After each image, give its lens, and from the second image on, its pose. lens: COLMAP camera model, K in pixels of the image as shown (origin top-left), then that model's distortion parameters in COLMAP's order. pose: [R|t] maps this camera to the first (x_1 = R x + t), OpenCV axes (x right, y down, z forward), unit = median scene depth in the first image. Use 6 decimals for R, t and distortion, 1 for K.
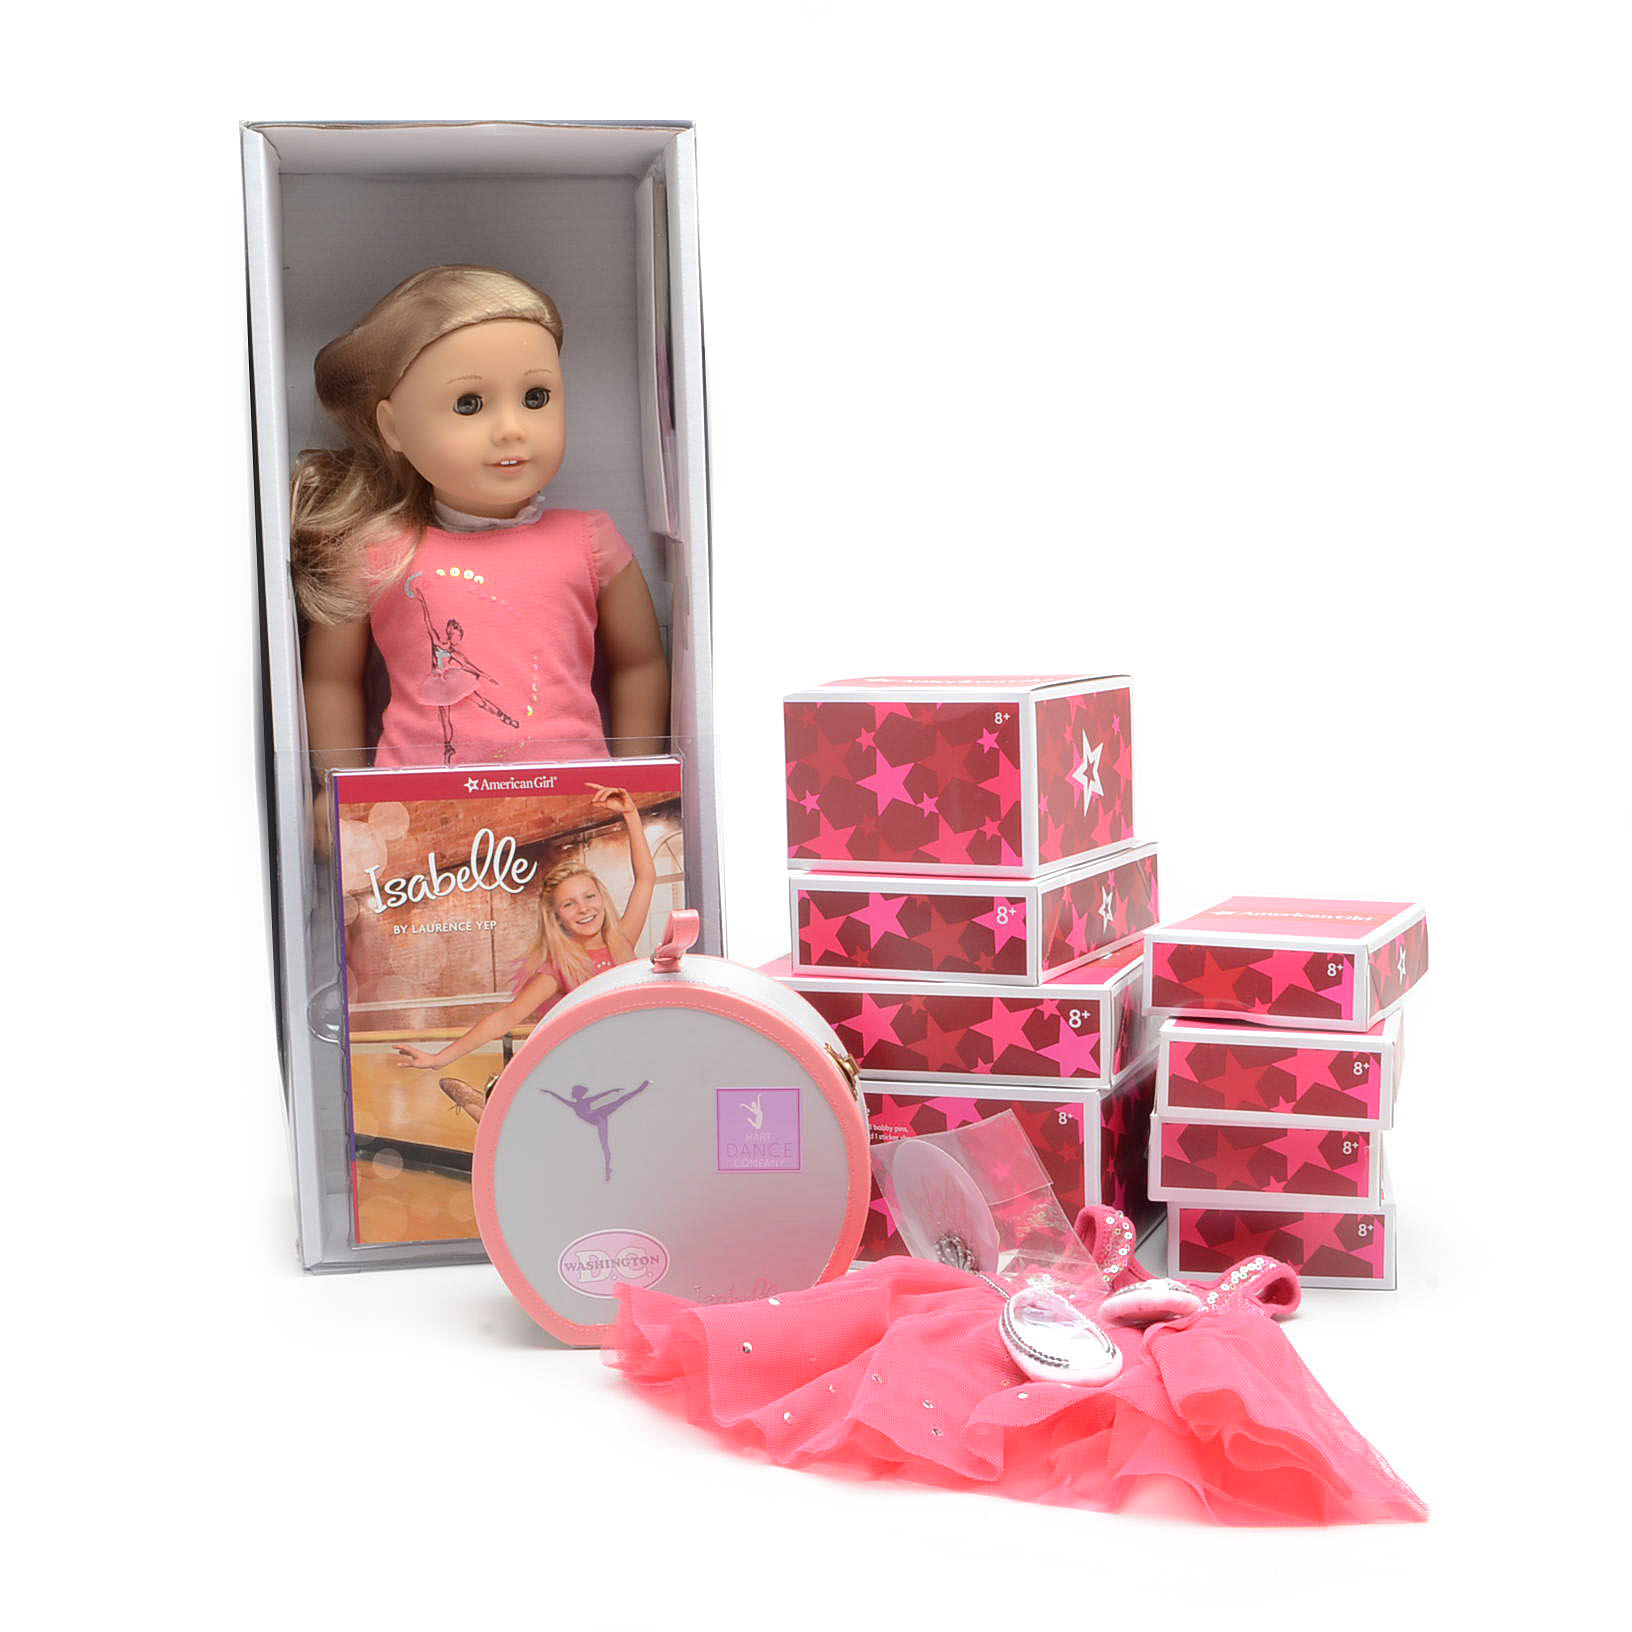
lens RADIAL K [[2826.8, 0, 812.4], [0, 2826.8, 822.3], [0, 0, 1]] dist [-0.026253, 0.000000]
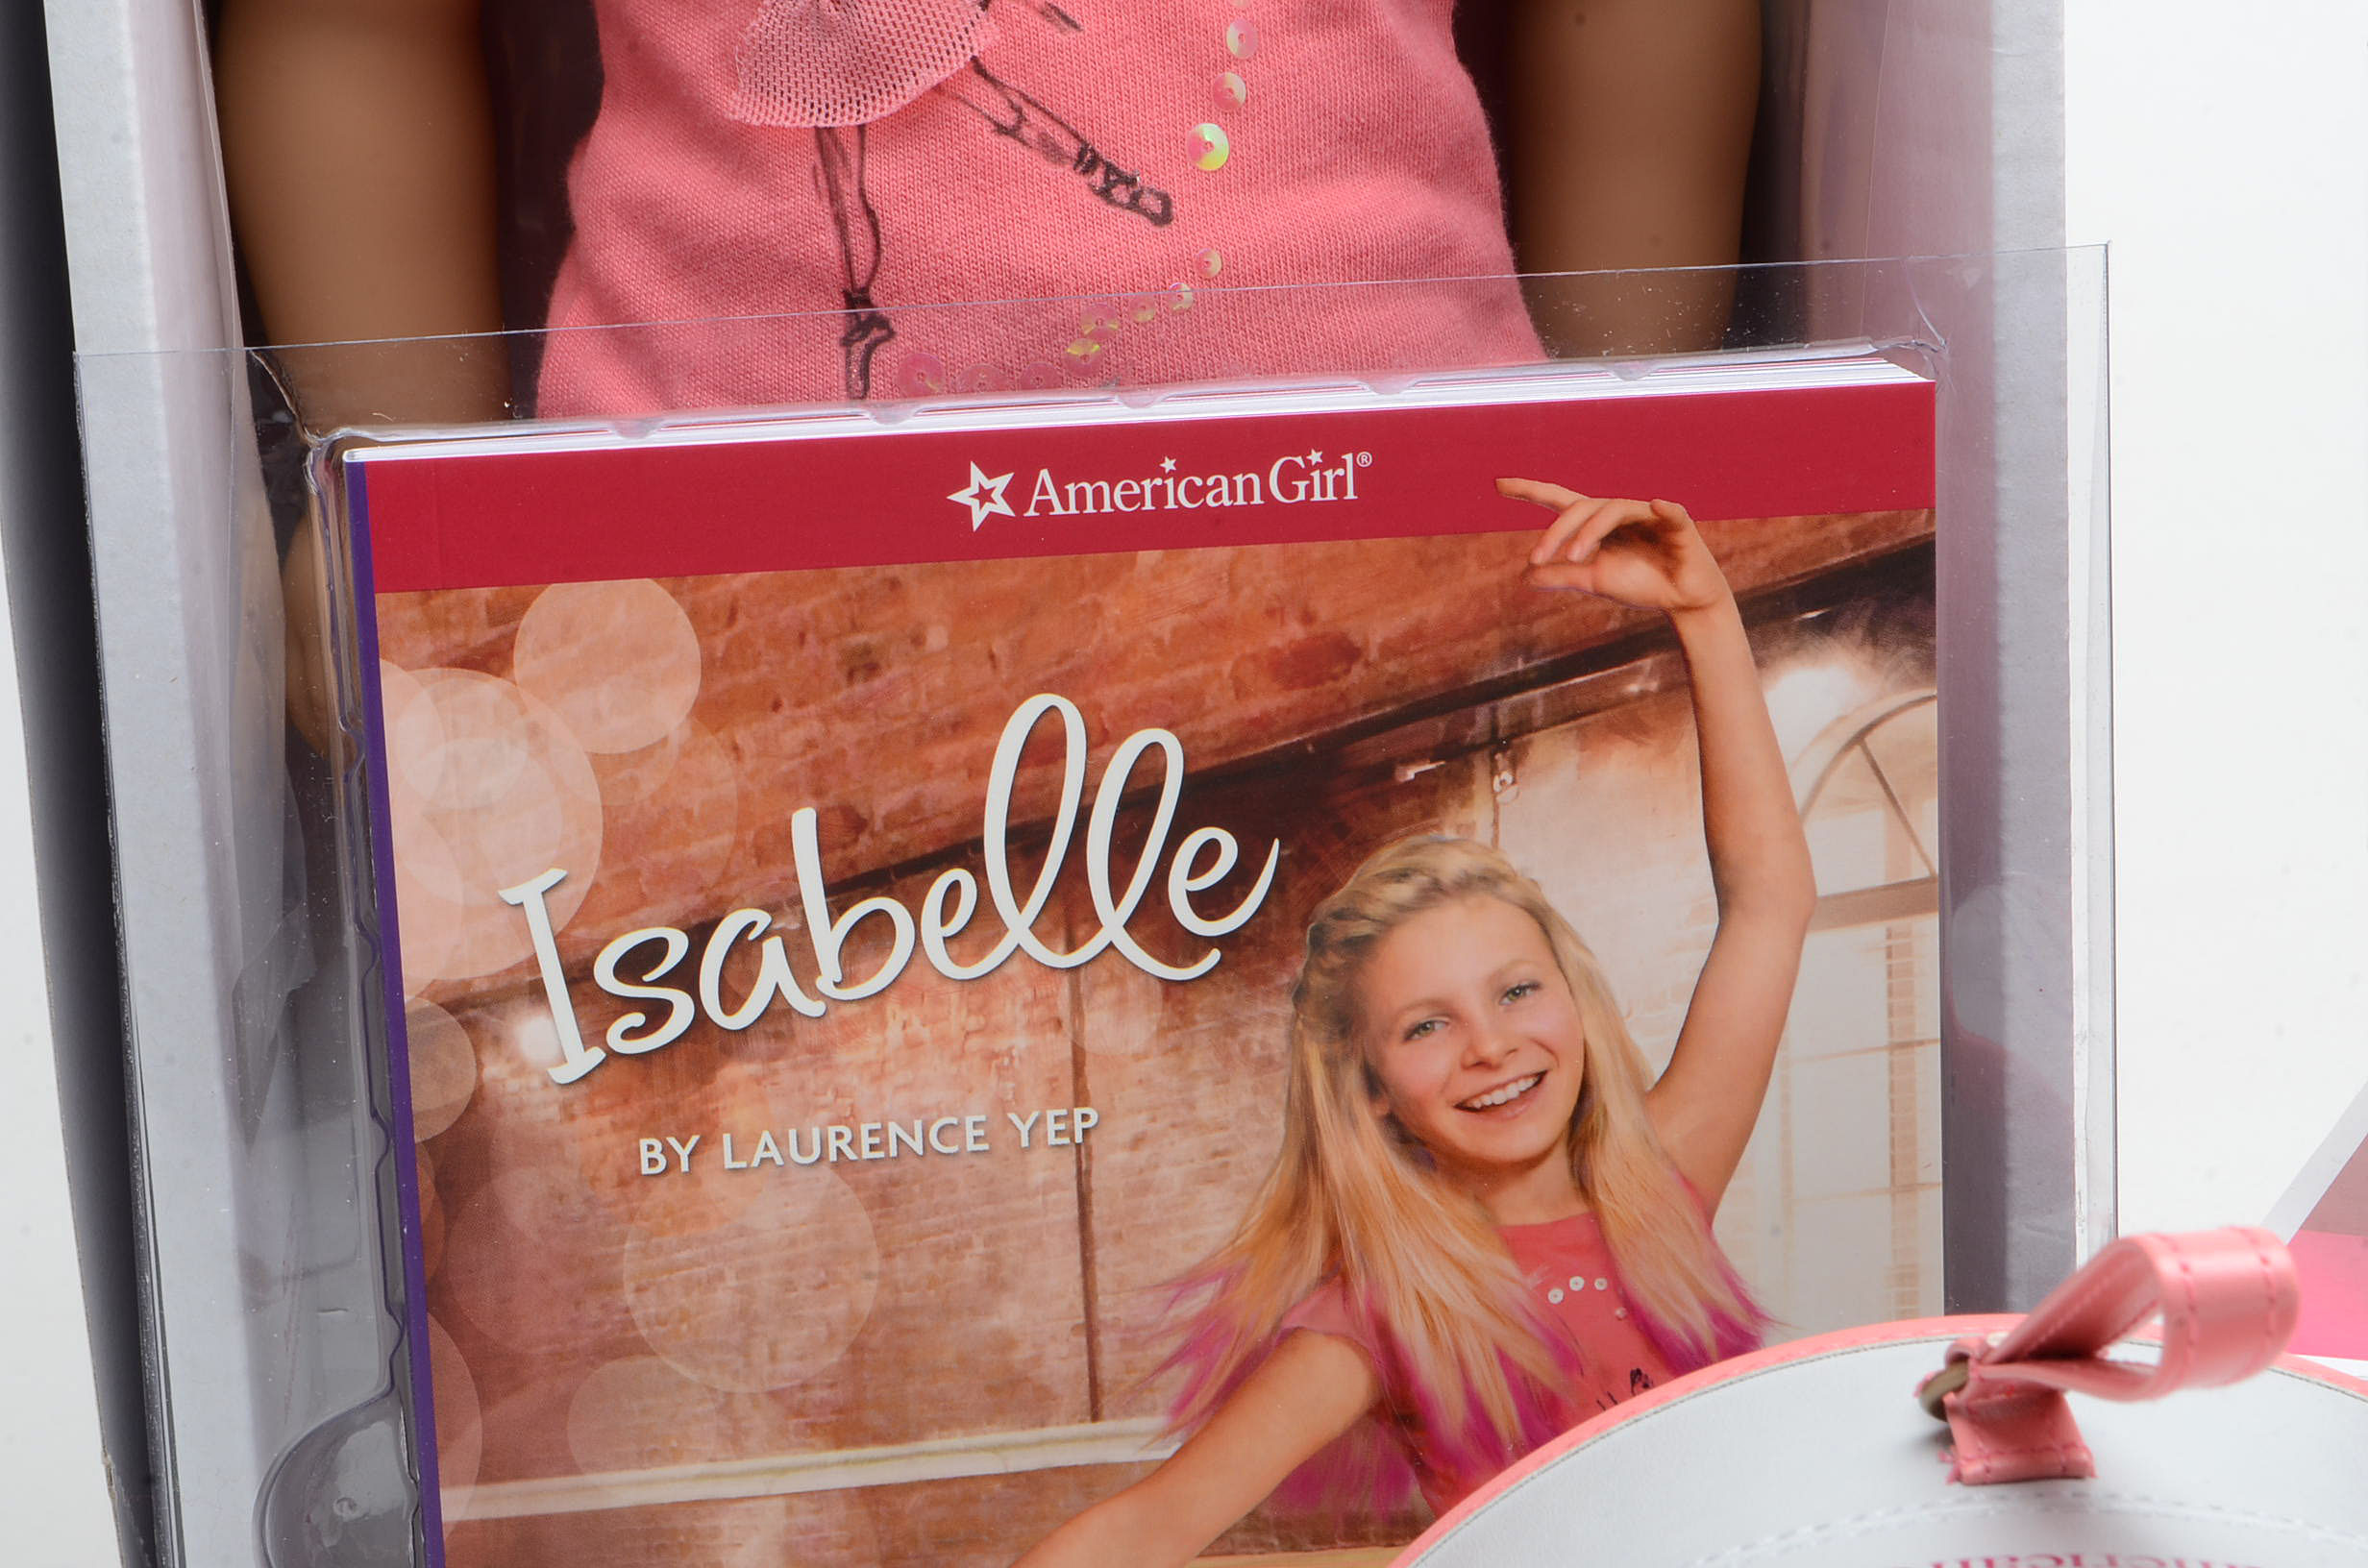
lens RADIAL K [[5576.3, 0, 1180.4], [0, 5576.3, 786.9], [0, 0, 1]] dist [-0.026358, 0.000000]
pose [[0.999159, -0.006944, -0.040412, -0.088202], [0.010298, 0.996464, 0.083392, -0.026444], [0.039690, -0.083738, 0.995697, 0.571505]]
